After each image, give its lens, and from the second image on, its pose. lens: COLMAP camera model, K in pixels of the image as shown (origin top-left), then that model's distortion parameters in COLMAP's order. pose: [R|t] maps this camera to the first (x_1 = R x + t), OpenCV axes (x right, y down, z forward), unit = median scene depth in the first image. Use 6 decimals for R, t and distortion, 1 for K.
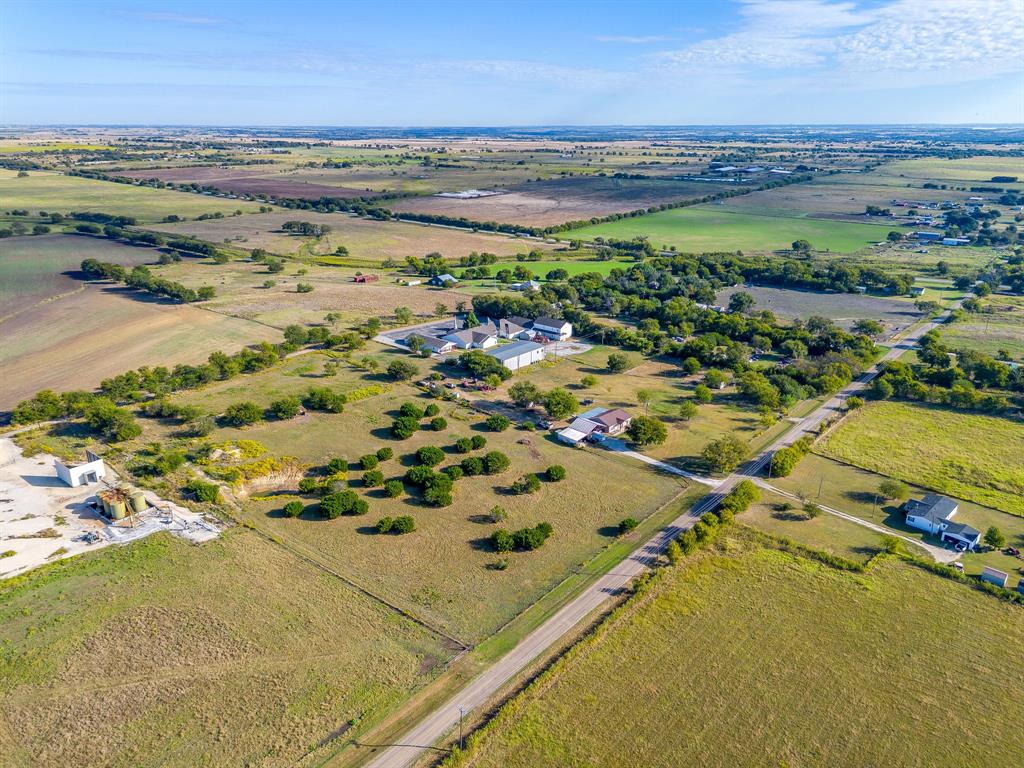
lens RADIAL K [[724.4, 0, 512.0], [0, 724.4, 384.0], [0, 0, 1]] dist [0.043648, -0.002538]
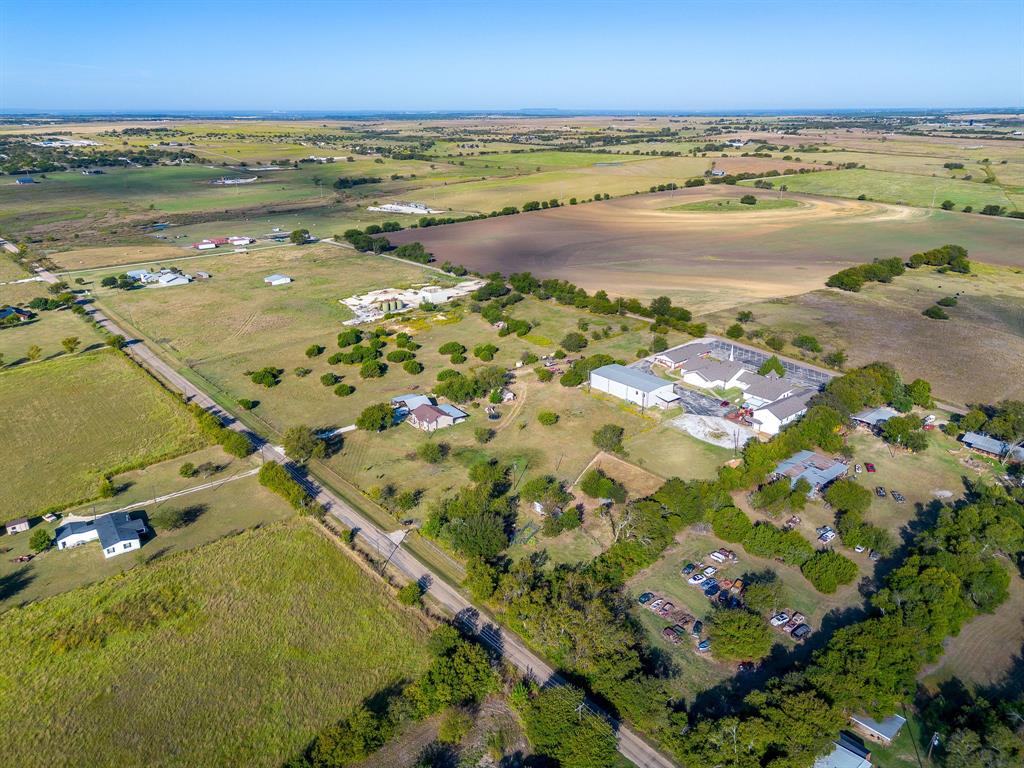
lens RADIAL K [[724.4, 0, 512.0], [0, 724.4, 384.0], [0, 0, 1]] dist [0.043648, -0.002538]
pose [[-0.150505, 0.351896, -0.923860, 1.145103], [-0.328253, 0.863700, 0.382456, -0.452081], [0.932522, 0.360822, -0.014481, 1.252500]]
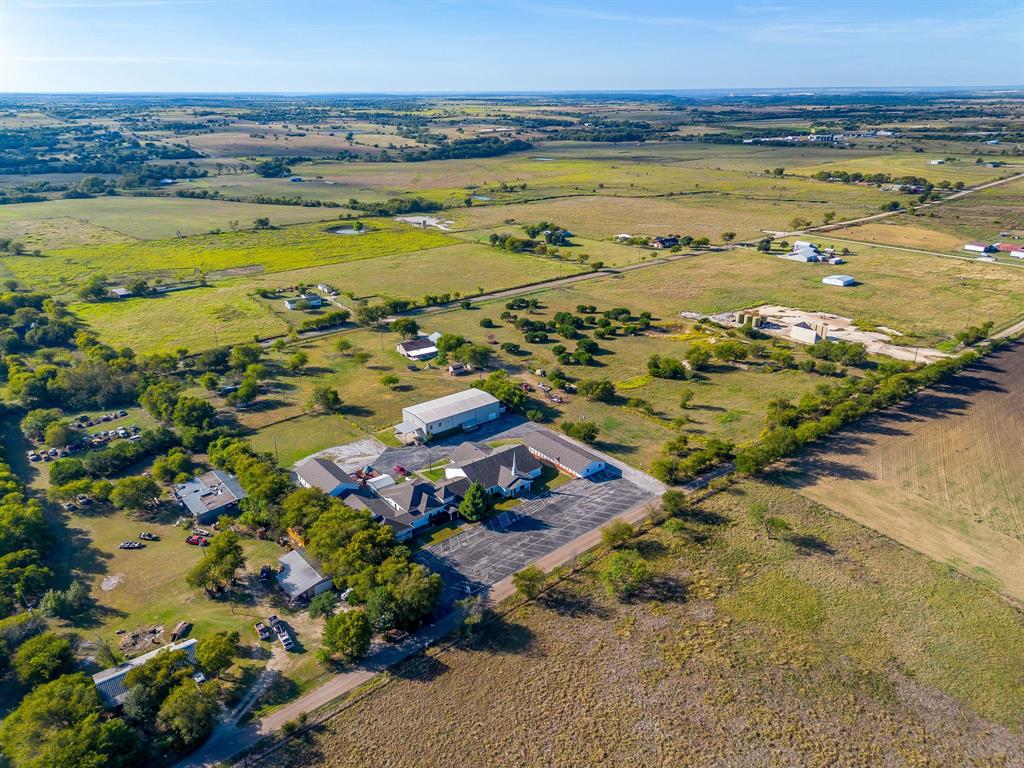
lens RADIAL K [[724.4, 0, 512.0], [0, 724.4, 384.0], [0, 0, 1]] dist [0.043648, -0.002538]
pose [[-0.980589, -0.060668, 0.186454, -0.279782], [0.077694, 0.752865, 0.653573, -0.758385], [-0.180026, 0.655373, -0.733537, 2.141549]]
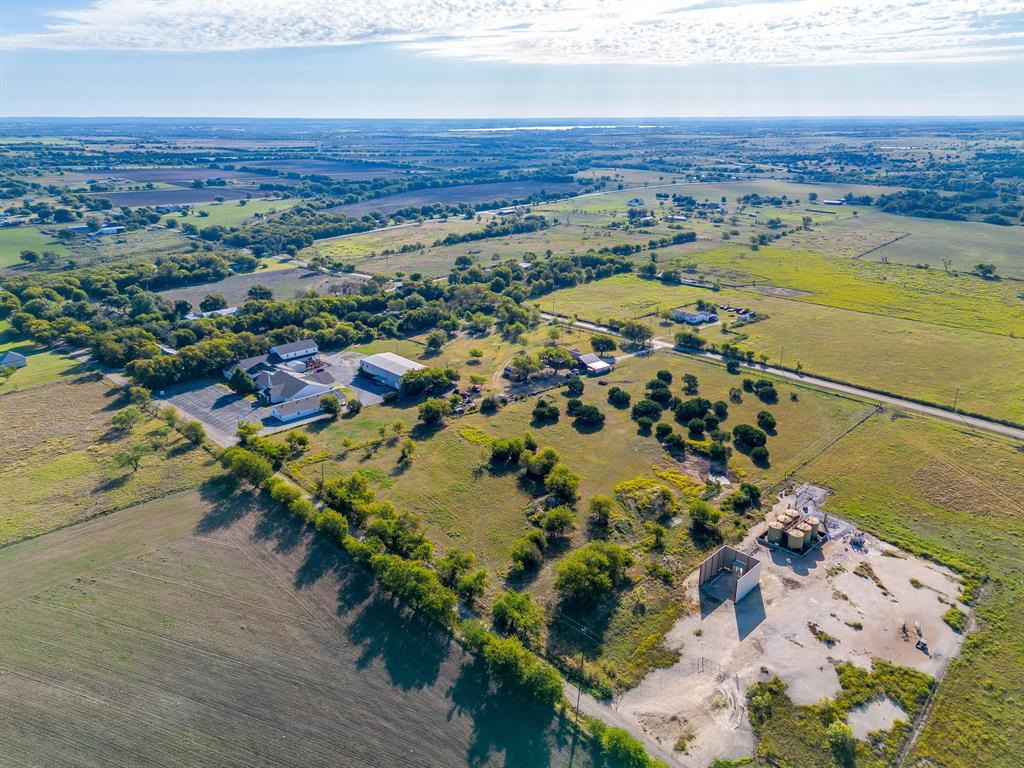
lens RADIAL K [[724.4, 0, 512.0], [0, 724.4, 384.0], [0, 0, 1]] dist [0.043648, -0.002538]
pose [[0.100469, -0.343114, 0.933905, -1.203598], [0.335276, 0.895430, 0.292909, -0.344640], [-0.936748, 0.283688, 0.205001, 0.967689]]
